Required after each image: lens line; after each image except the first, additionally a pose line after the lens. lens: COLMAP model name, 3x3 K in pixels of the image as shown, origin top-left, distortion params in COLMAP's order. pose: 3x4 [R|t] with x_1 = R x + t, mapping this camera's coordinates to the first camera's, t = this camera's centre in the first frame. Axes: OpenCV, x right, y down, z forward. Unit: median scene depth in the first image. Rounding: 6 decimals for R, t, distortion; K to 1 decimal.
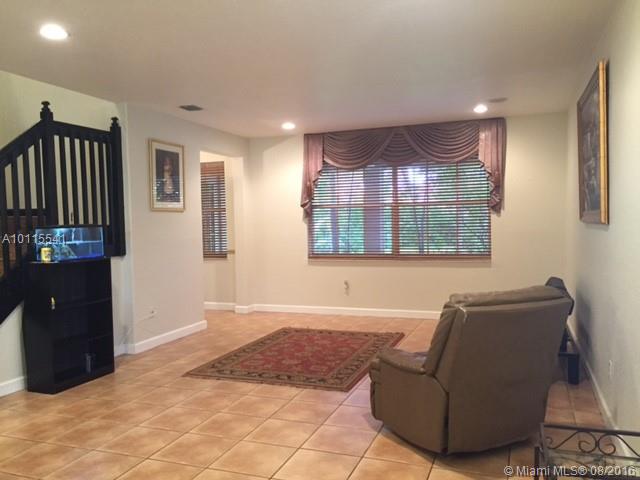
lens RADIAL K [[543.6, 0, 323.6], [0, 543.6, 241.7], [0, 0, 1]] dist [0.062783, -0.012604]
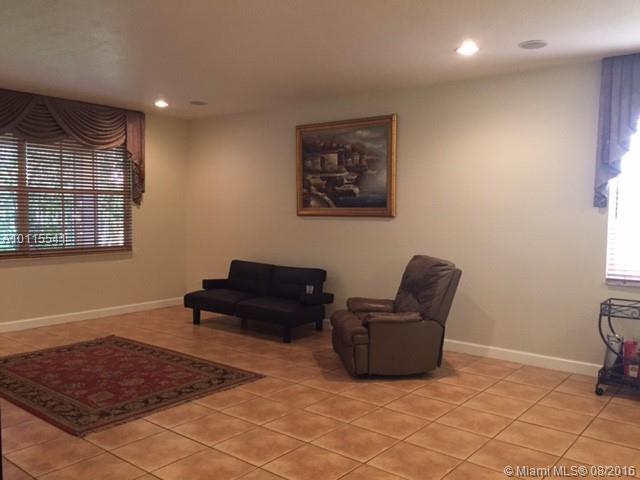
lens RADIAL K [[543.6, 0, 323.6], [0, 543.6, 241.7], [0, 0, 1]] dist [0.062783, -0.012604]
pose [[0.327450, -0.030504, 0.944376, -0.775459], [0.021282, 0.999463, 0.024904, -0.002412], [-0.944629, 0.011944, 0.327924, 0.488176]]
